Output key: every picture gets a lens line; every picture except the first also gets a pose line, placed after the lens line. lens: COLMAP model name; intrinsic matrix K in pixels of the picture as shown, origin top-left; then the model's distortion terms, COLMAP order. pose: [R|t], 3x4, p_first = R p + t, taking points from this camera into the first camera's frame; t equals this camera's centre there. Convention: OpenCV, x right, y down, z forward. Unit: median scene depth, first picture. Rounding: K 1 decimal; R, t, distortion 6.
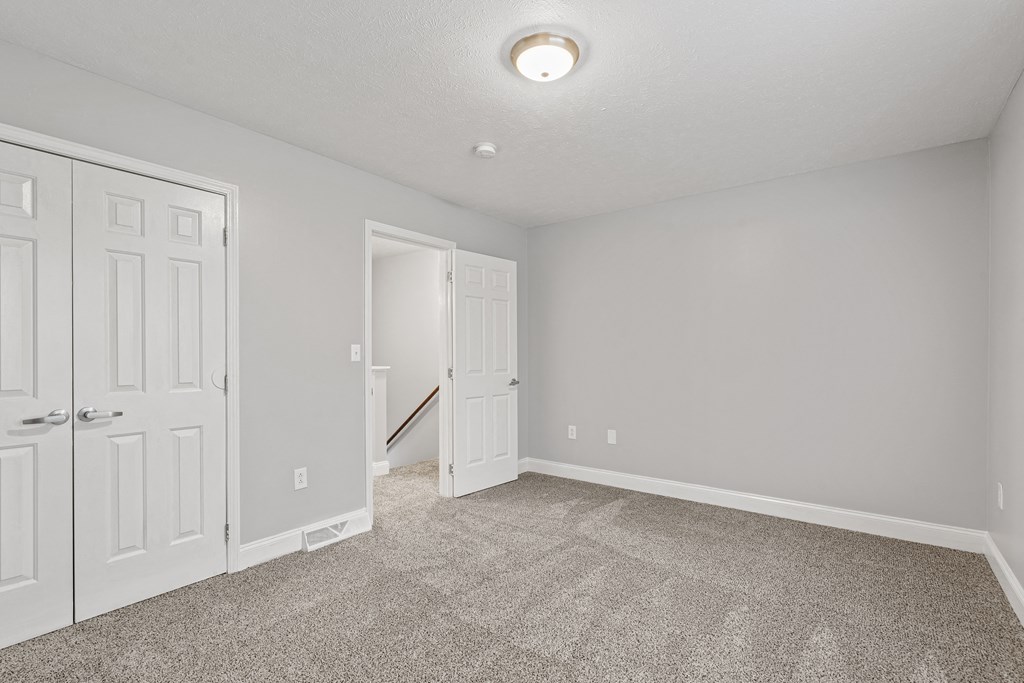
lens RADIAL K [[468.4, 0, 510.5], [0, 468.4, 340.9], [0, 0, 1]] dist [0.001869, 0.000712]
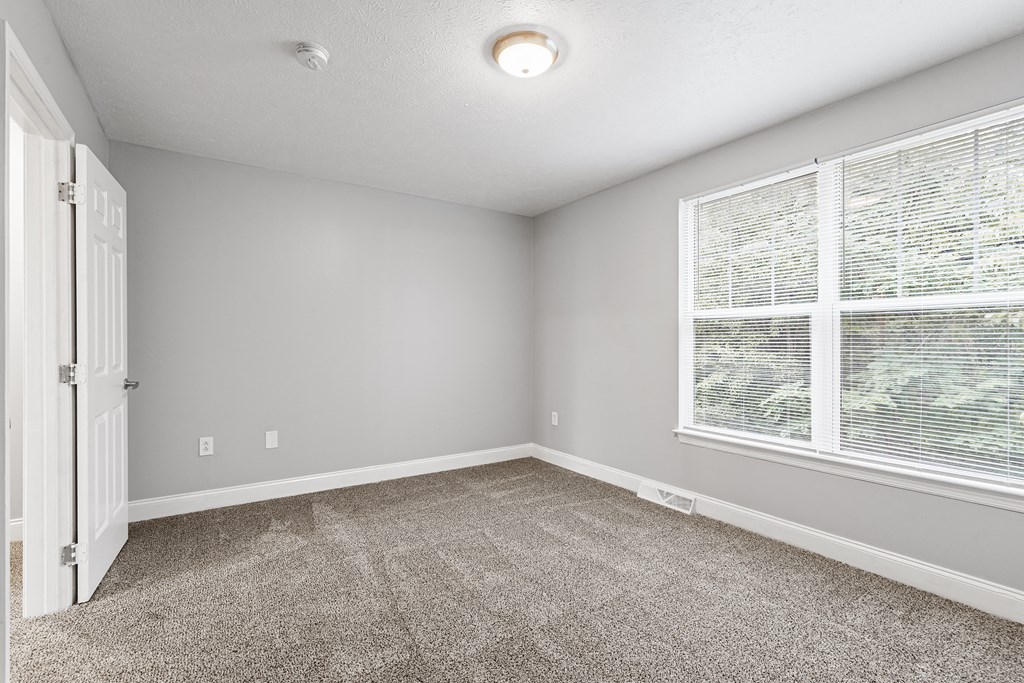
lens RADIAL K [[468.4, 0, 511.7], [0, 468.4, 333.9], [0, 0, 1]] dist [0.001869, 0.000712]
pose [[0.327181, 0.019167, 0.944767, -0.509562], [-0.029027, 0.999526, -0.010225, 0.014571], [-0.944516, -0.024079, 0.327582, 0.385228]]
